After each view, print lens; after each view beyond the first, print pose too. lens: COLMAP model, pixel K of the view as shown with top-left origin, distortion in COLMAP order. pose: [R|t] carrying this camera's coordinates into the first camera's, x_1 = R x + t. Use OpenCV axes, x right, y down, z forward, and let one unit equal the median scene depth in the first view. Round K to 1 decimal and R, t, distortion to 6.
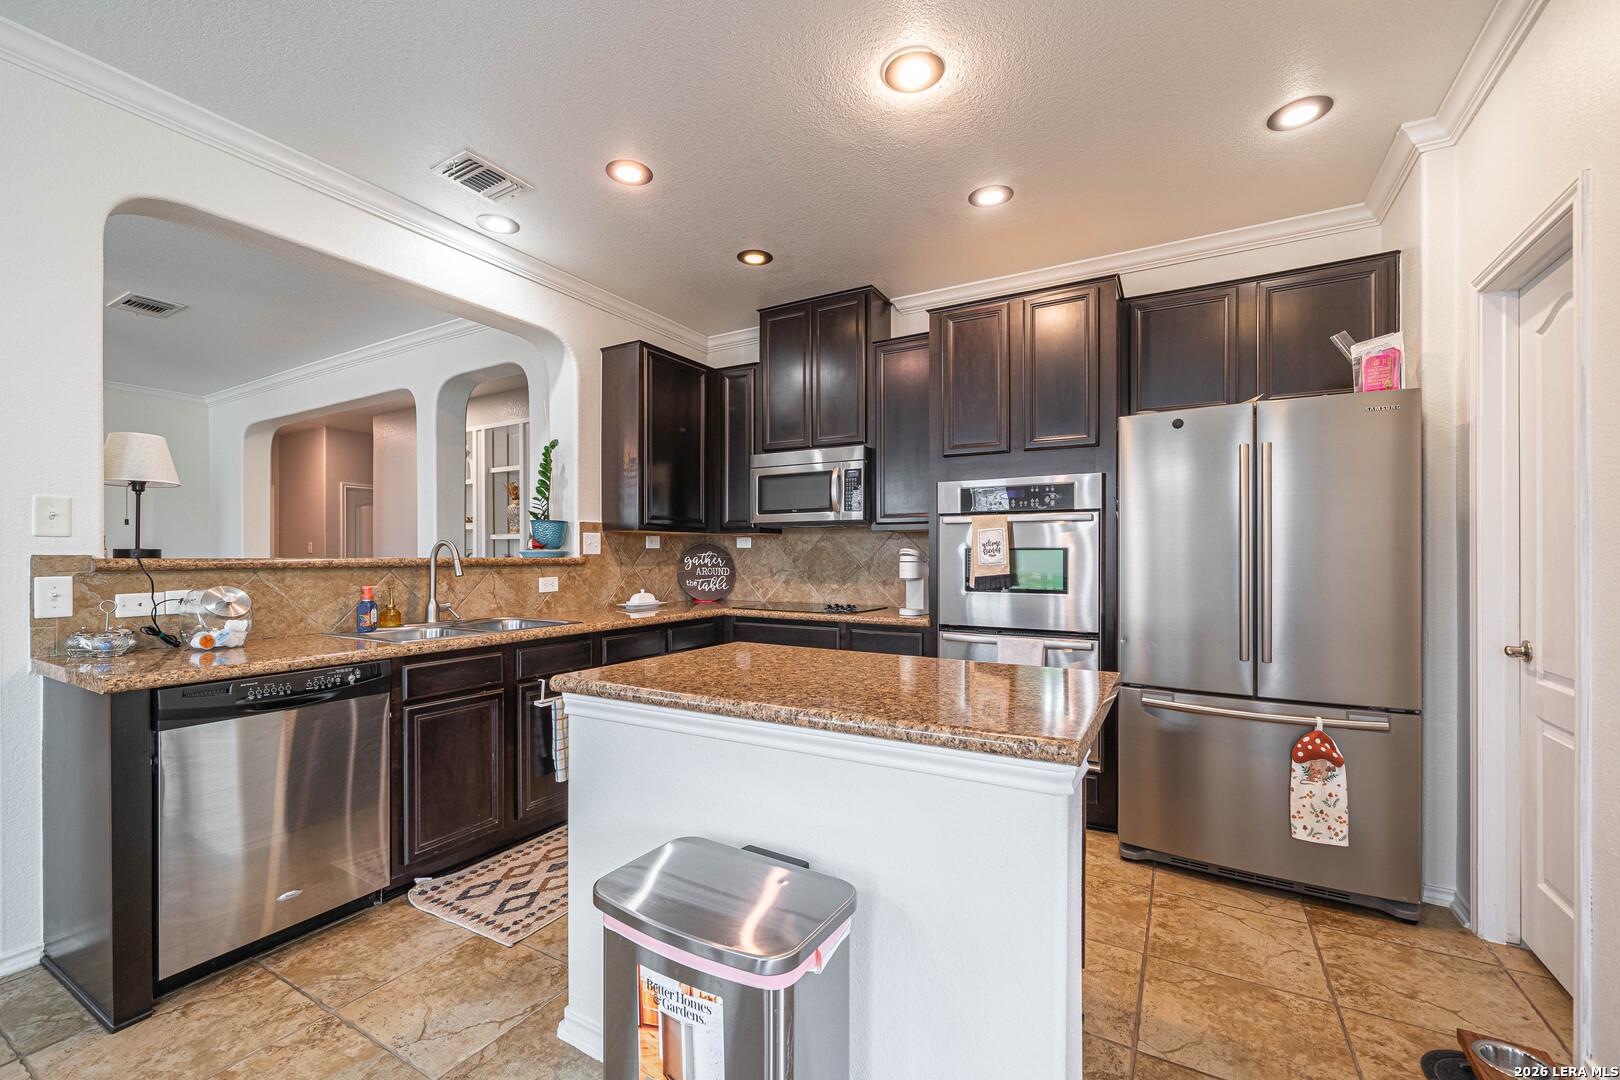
lens RADIAL K [[668.5, 0, 797.2], [0, 668.5, 557.2], [0, 0, 1]] dist [-0.000229, -0.000298]
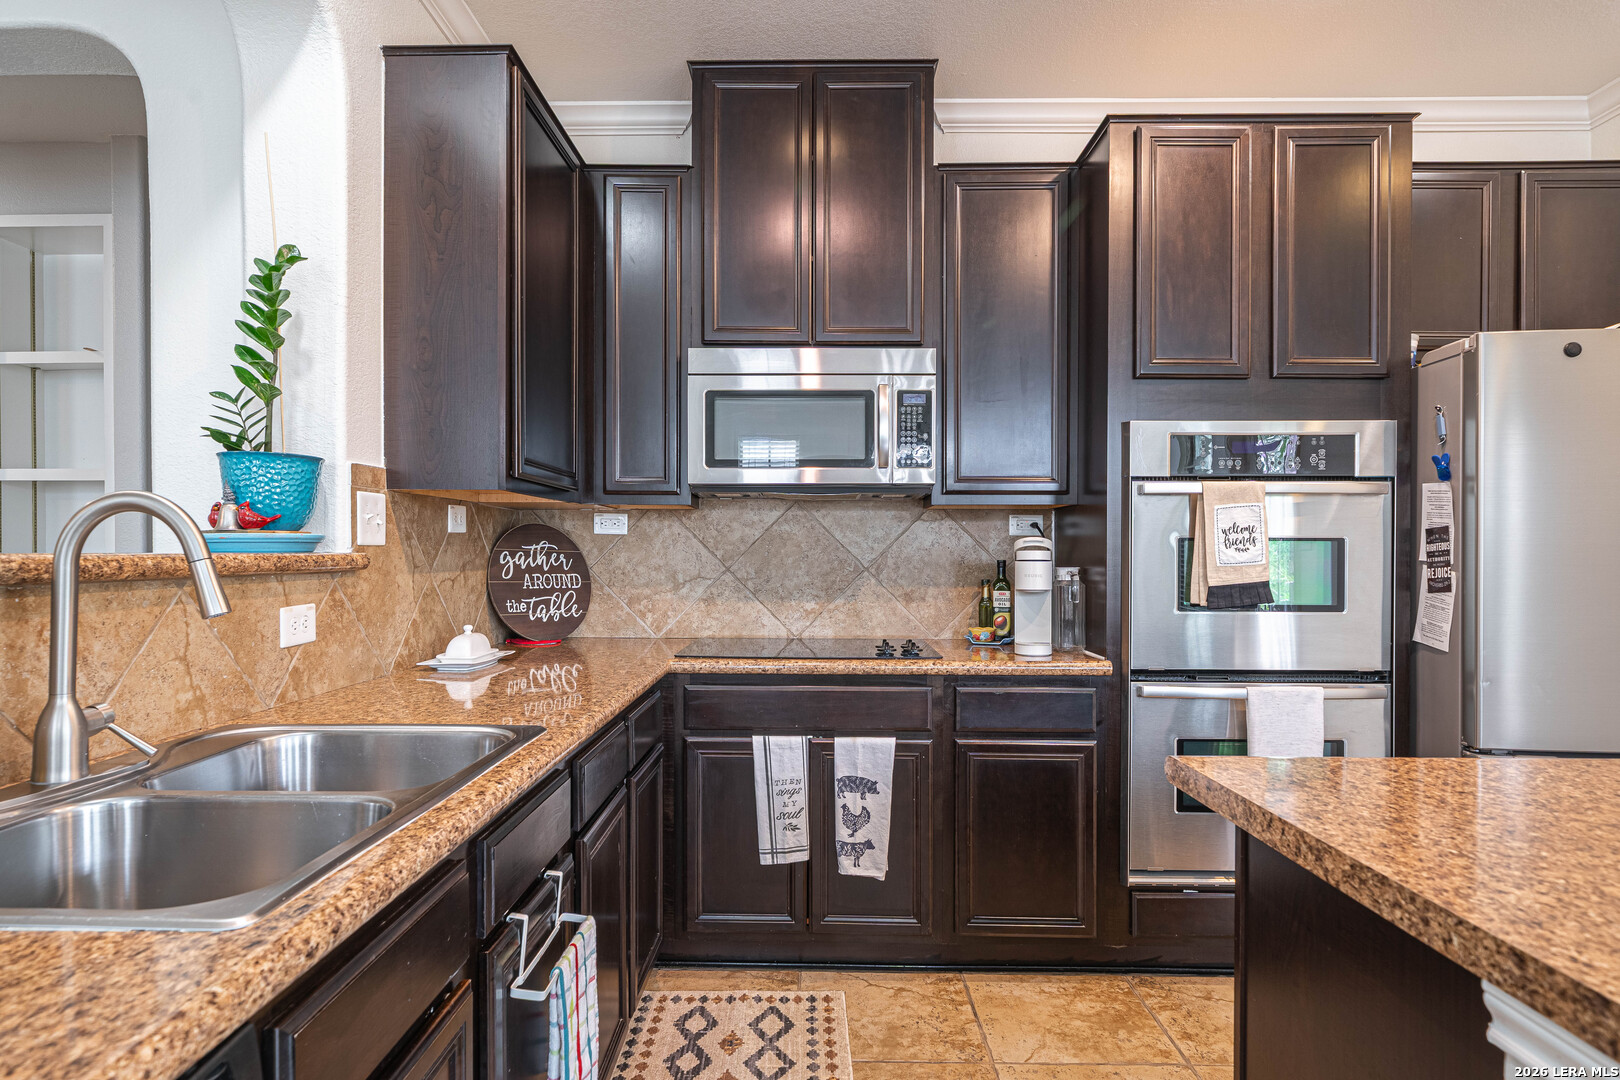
lens RADIAL K [[914.6, 0, 798.5], [0, 914.6, 557.1], [0, 0, 1]] dist [-0.000266, 0.001007]
pose [[0.871004, -0.001774, 0.491272, -0.393673], [-0.000402, 0.999991, 0.004324, 0.000592], [-0.491275, -0.003964, 0.870995, 0.430195]]
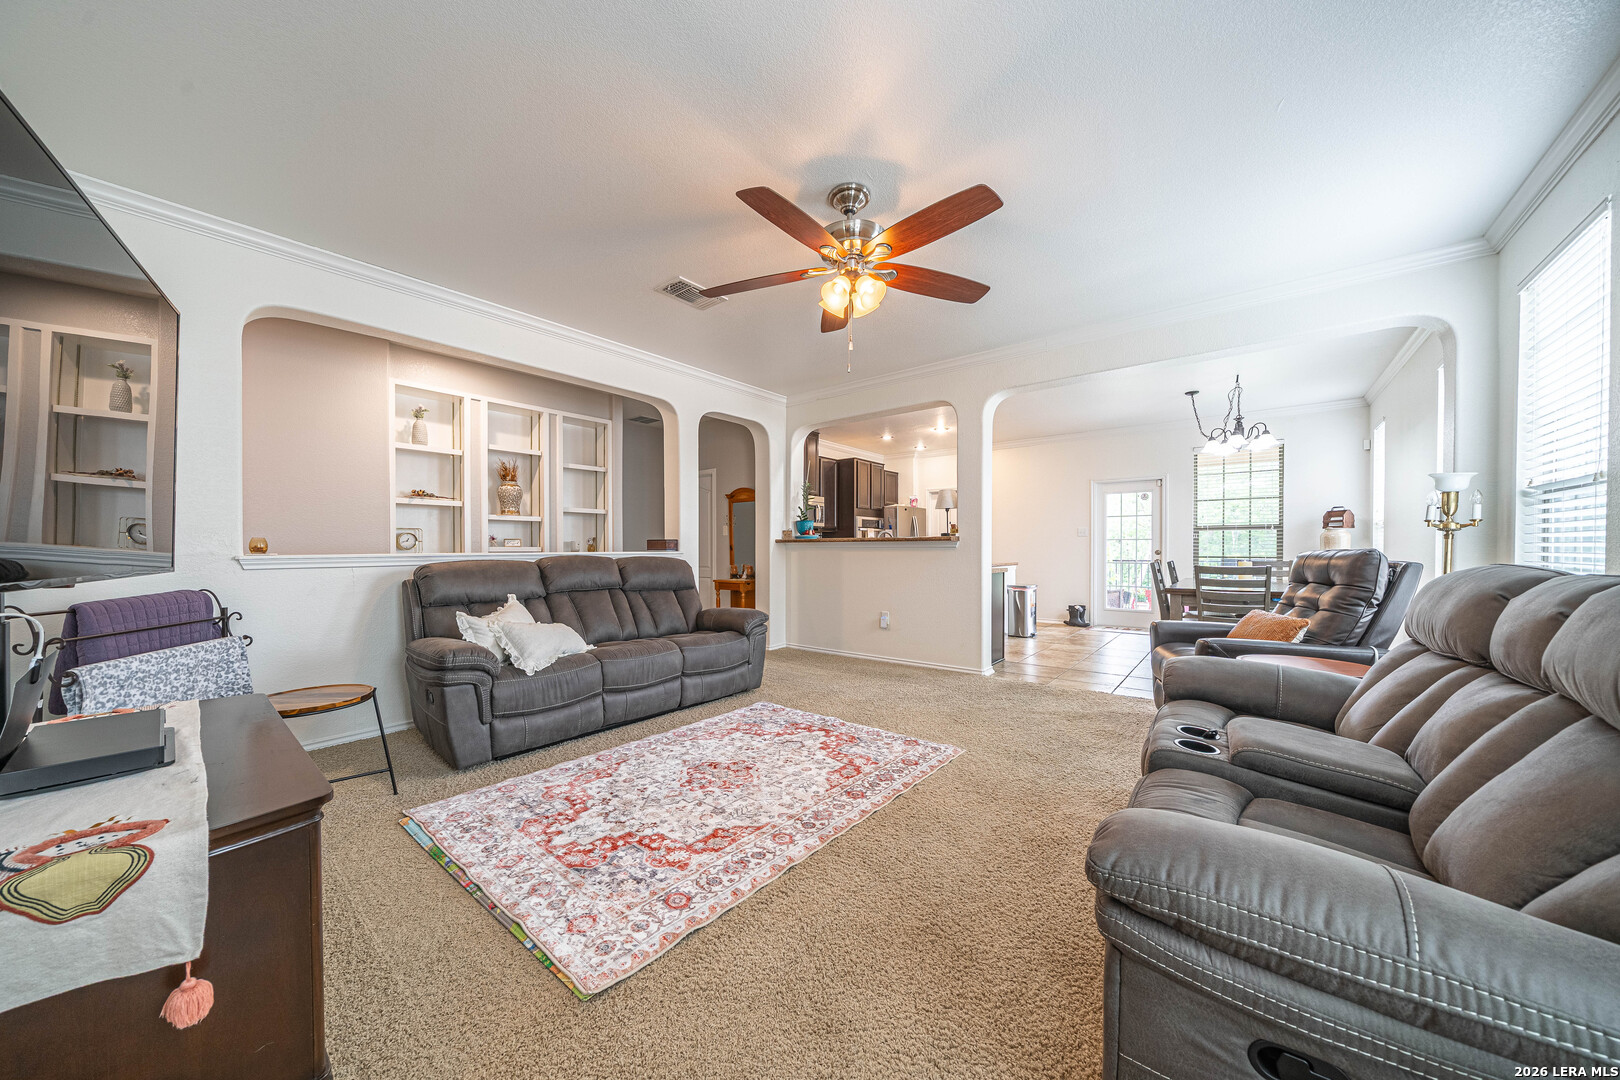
lens RADIAL K [[554.9, 0, 797.9], [0, 554.9, 555.5], [0, 0, 1]] dist [-0.008188, 0.000099]
pose [[0.156652, -0.011673, 0.987585, -2.158727], [0.004457, 0.999928, 0.011112, 0.033031], [-0.987644, 0.002661, 0.156693, 0.823448]]
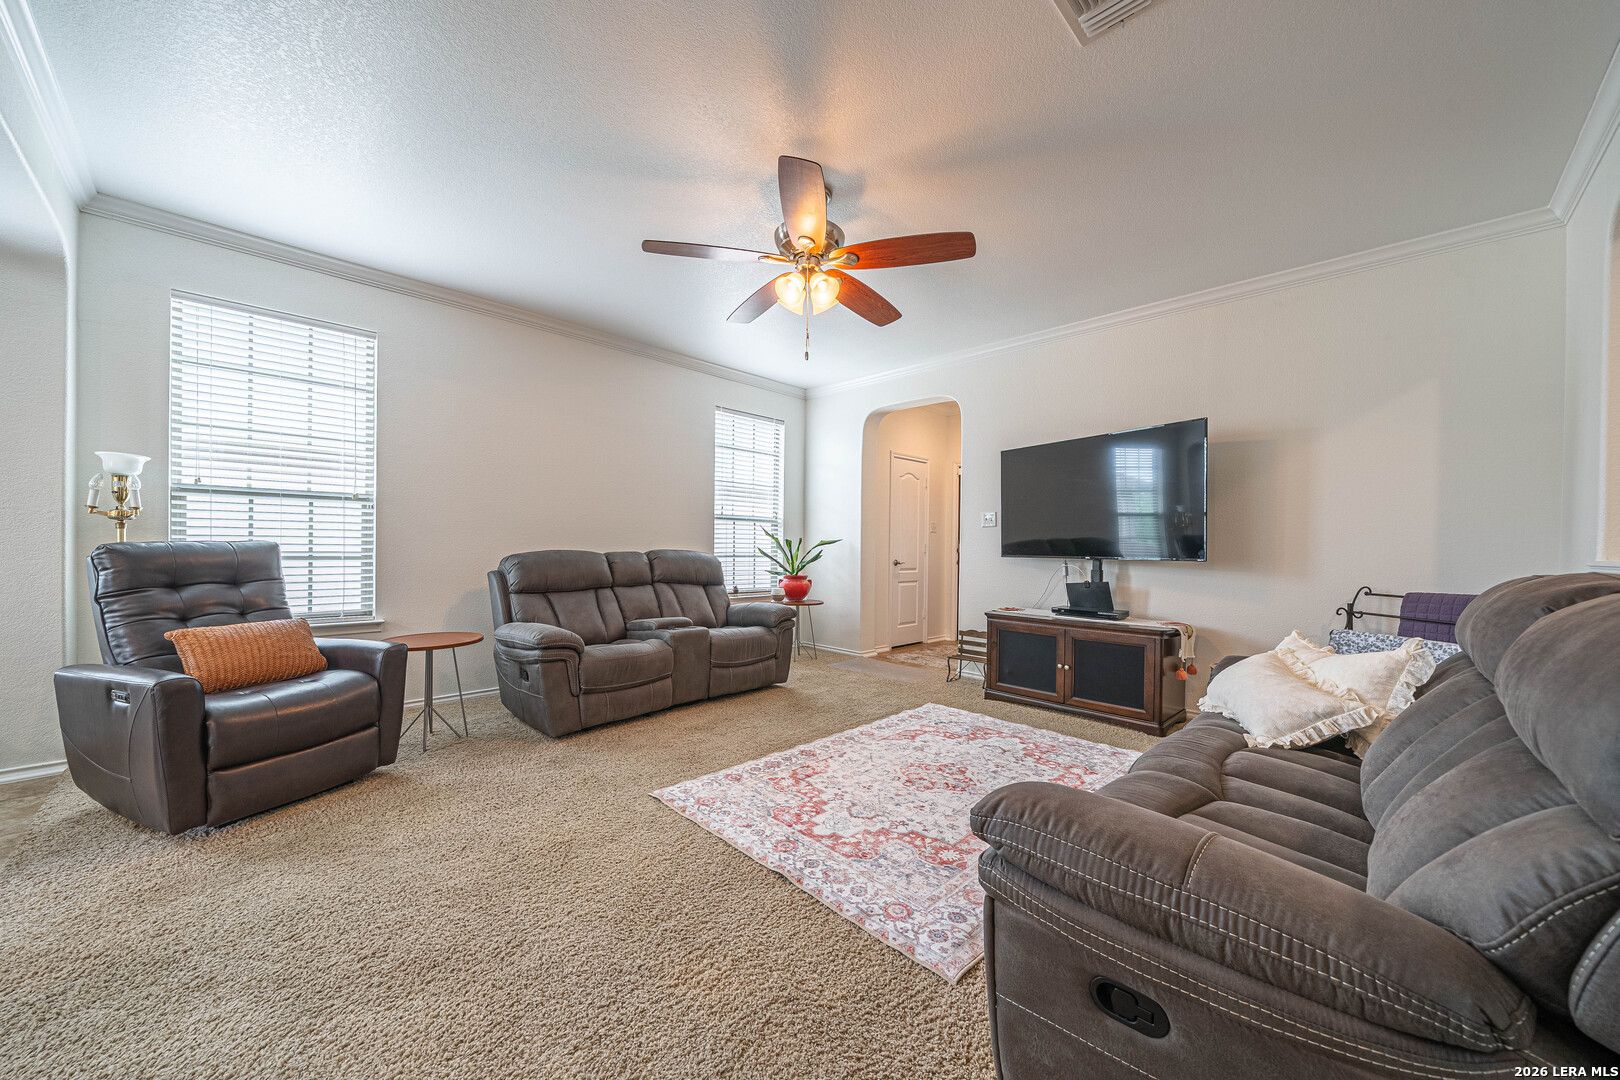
lens RADIAL K [[586.0, 0, 800.7], [0, 586.0, 553.9], [0, 0, 1]] dist [-0.005542, -0.000054]
pose [[-0.256469, 0.010060, -0.966500, -0.612120], [-0.012460, 0.999828, 0.013713, 0.033654], [0.966472, 0.015559, -0.256300, 1.071711]]
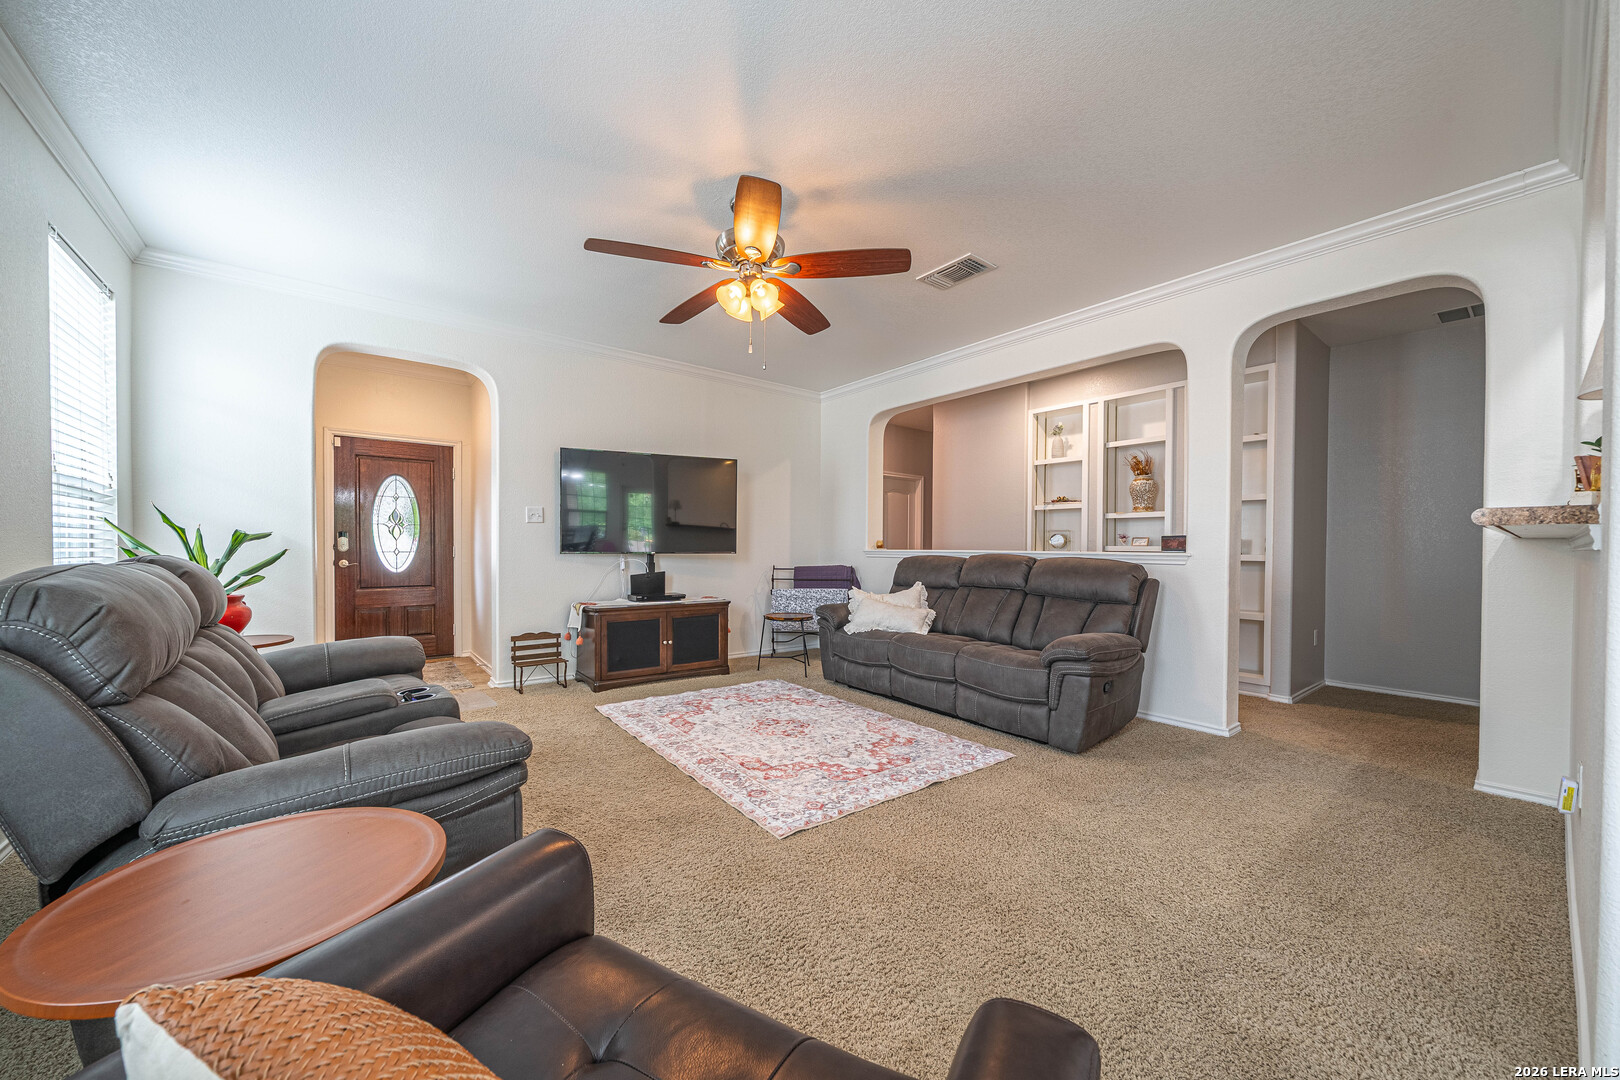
lens RADIAL K [[586.0, 0, 800.7], [0, 586.0, 553.9], [0, 0, 1]] dist [-0.005542, -0.000054]
pose [[0.927185, 0.012290, -0.374402, -1.017411], [-0.008467, 0.999894, 0.011856, 0.032446], [0.374508, -0.007823, 0.927191, 0.129669]]
